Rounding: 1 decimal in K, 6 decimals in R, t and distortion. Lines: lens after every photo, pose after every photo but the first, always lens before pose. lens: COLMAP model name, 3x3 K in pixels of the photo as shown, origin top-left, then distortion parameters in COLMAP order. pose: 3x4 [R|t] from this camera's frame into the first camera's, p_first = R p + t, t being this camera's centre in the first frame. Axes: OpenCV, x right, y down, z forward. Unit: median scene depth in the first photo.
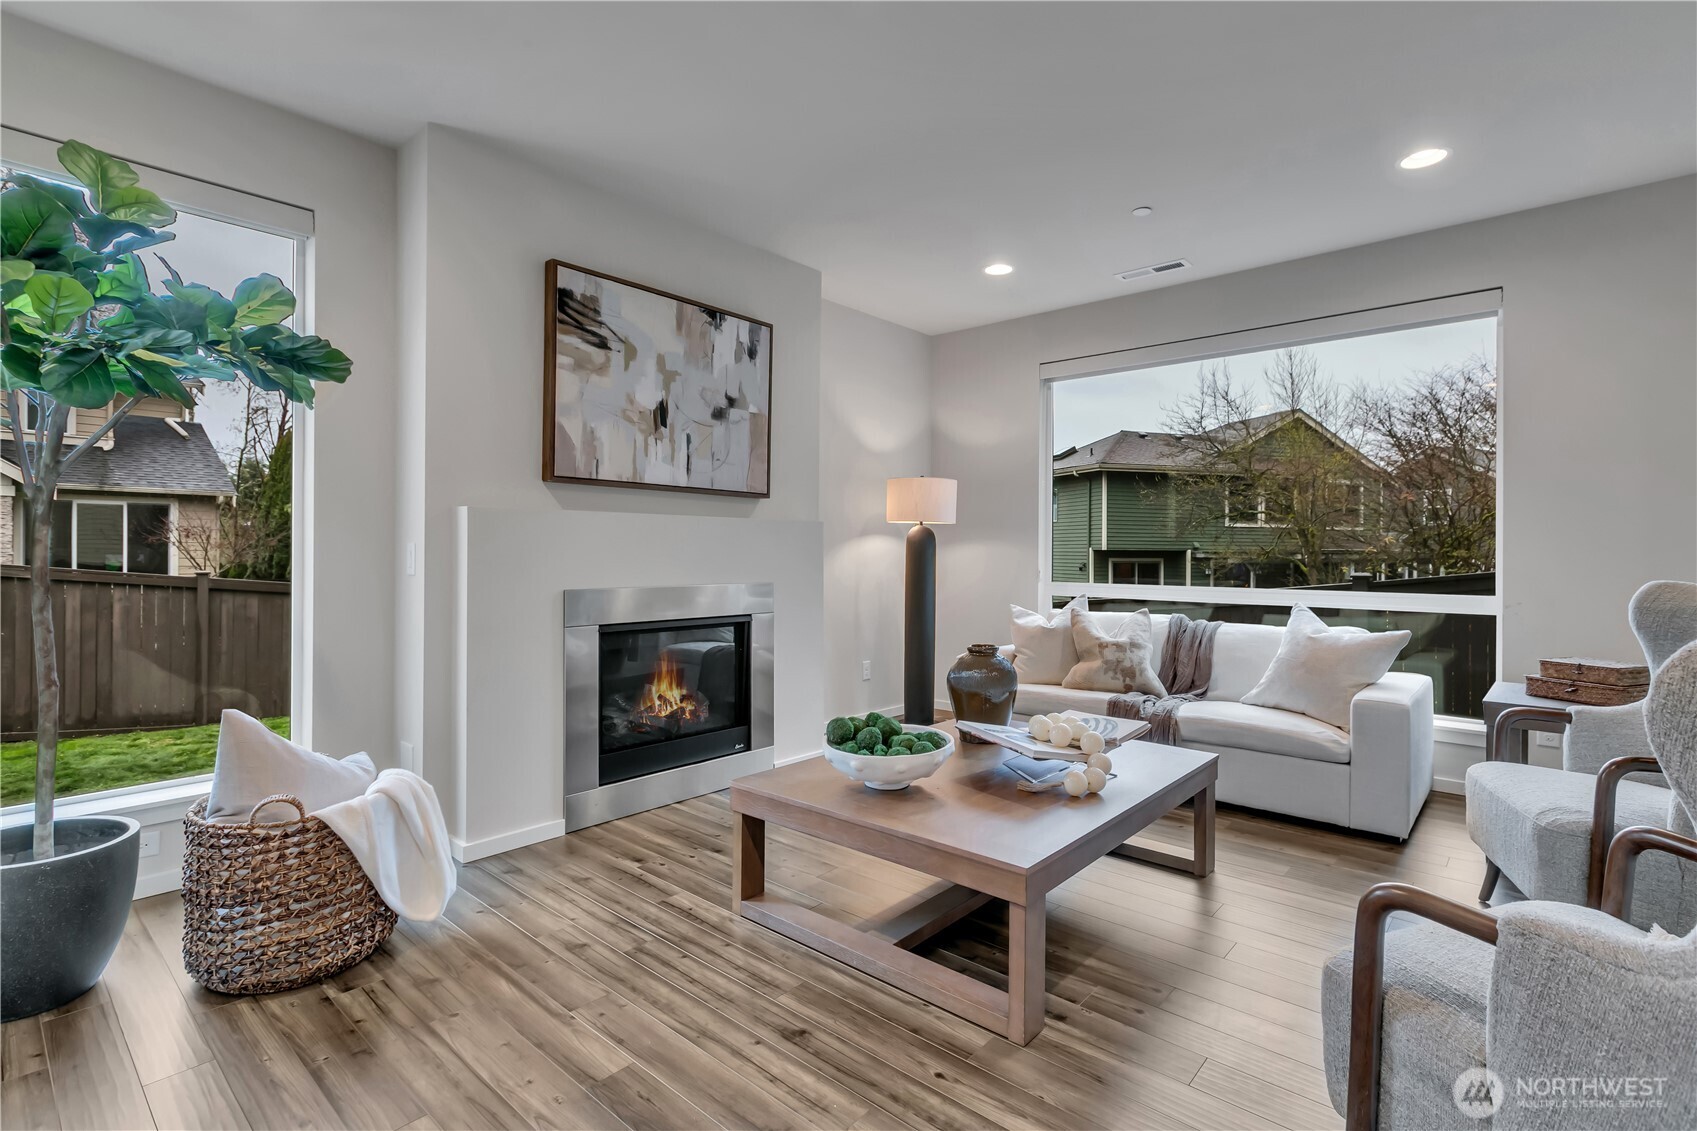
lens RADIAL K [[796.6, 0, 839.1], [0, 796.6, 551.3], [0, 0, 1]] dist [-0.000937, 0.002239]
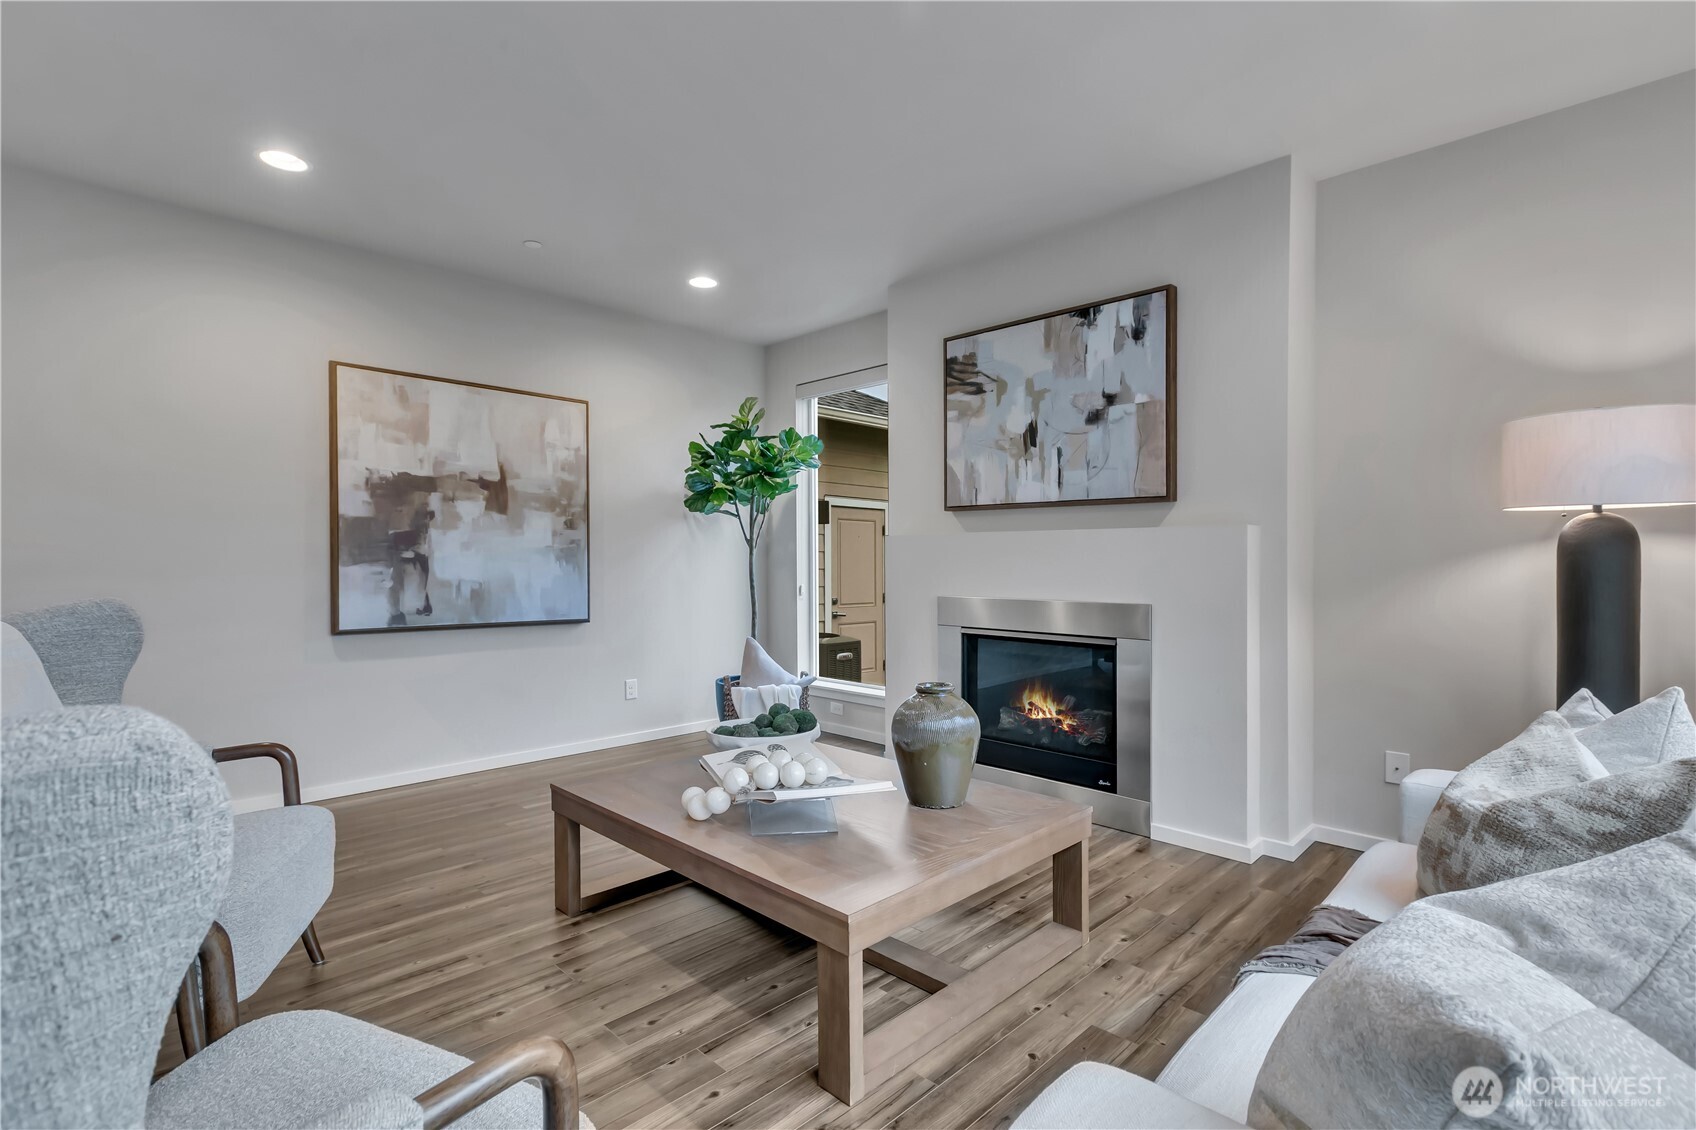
lens RADIAL K [[796.1, 0, 842.2], [0, 796.1, 570.8], [0, 0, 1]] dist [-0.000937, 0.002239]
pose [[-0.035511, 0.011100, -0.999308, 0.829681], [0.005939, 0.999923, 0.010896, -0.006506], [0.999352, -0.005548, -0.035575, 0.783181]]
